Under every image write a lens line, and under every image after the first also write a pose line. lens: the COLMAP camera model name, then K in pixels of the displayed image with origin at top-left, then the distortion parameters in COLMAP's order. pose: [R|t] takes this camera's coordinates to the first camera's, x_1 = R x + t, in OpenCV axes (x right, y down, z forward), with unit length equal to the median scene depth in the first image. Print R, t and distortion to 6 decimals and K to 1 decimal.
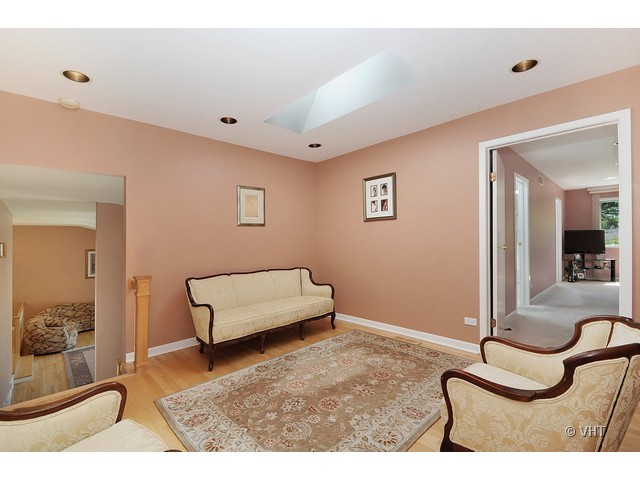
lens RADIAL K [[295.0, 0, 320.0], [0, 295.0, 240.0], [0, 0, 1]] dist [-0.002878, -0.000867]
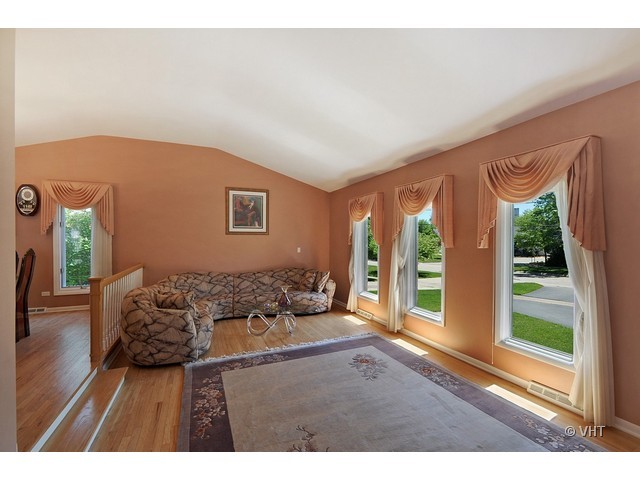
lens RADIAL K [[295.0, 0, 320.0], [0, 295.0, 240.0], [0, 0, 1]] dist [-0.002878, -0.000867]
pose [[0.934597, 0.005465, -0.355667, -0.897536], [-0.001683, 0.999939, 0.010942, 0.315844], [0.355705, -0.009628, 0.934549, 1.125393]]
